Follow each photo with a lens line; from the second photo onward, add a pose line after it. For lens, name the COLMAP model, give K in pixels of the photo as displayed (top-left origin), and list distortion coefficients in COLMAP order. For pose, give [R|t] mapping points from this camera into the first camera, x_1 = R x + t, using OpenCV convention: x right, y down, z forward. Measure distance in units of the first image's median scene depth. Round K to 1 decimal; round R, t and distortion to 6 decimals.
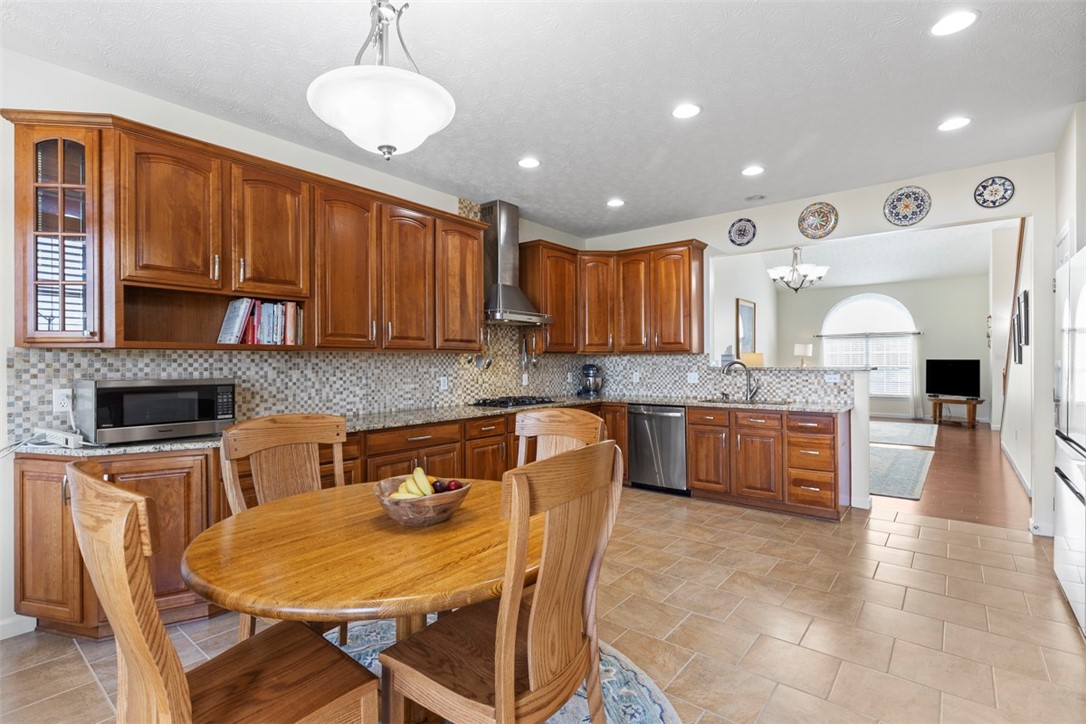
lens RADIAL K [[518.0, 0, 547.1], [0, 518.0, 362.5], [0, 0, 1]] dist [0.001035, -0.000232]
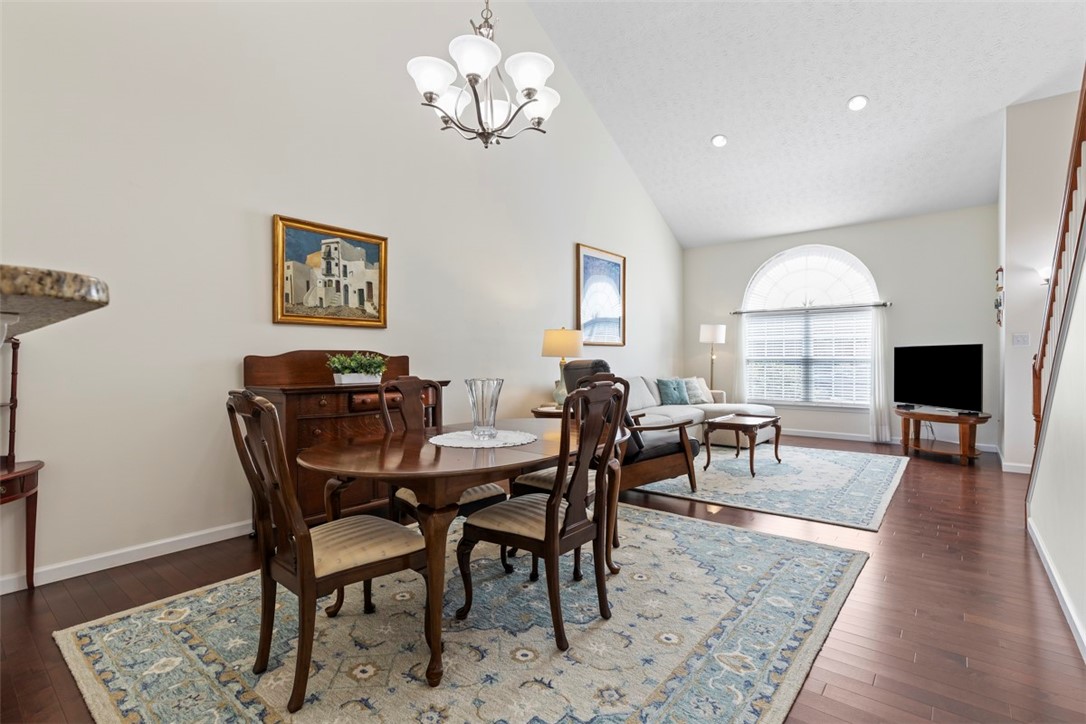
lens RADIAL K [[518.0, 0, 547.1], [0, 518.0, 362.5], [0, 0, 1]] dist [0.001035, -0.000232]
pose [[0.999959, 0.003069, -0.008510, 0.321336], [-0.003043, 0.999991, 0.003029, 0.012078], [0.008520, -0.003003, 0.999959, 0.378867]]
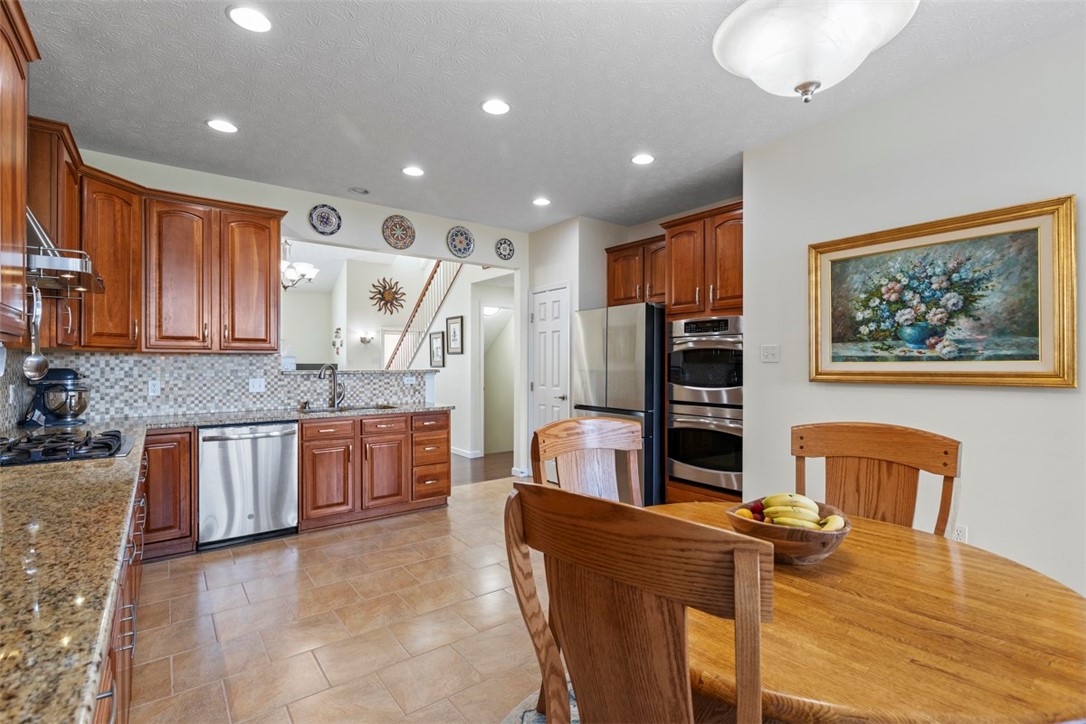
lens RADIAL K [[518.0, 0, 547.1], [0, 518.0, 362.5], [0, 0, 1]] dist [0.001035, -0.000232]
pose [[0.223700, 0.007995, 0.974625, -0.468609], [0.000610, 0.999965, -0.008343, 0.002568], [-0.974658, 0.002461, 0.223687, 0.493029]]
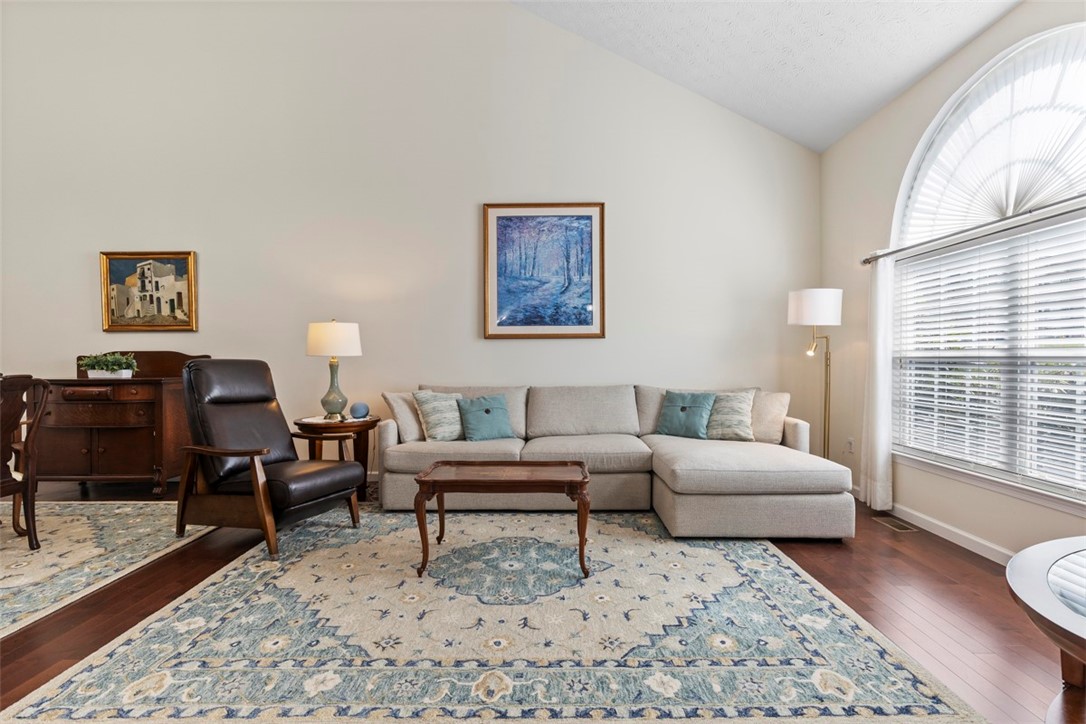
lens RADIAL K [[518.0, 0, 547.1], [0, 518.0, 362.5], [0, 0, 1]] dist [0.001035, -0.000232]
pose [[0.608313, 0.009947, -0.793635, 0.725432], [-0.003026, 0.999943, 0.010213, 0.009366], [0.793691, -0.003811, 0.608309, 0.730669]]
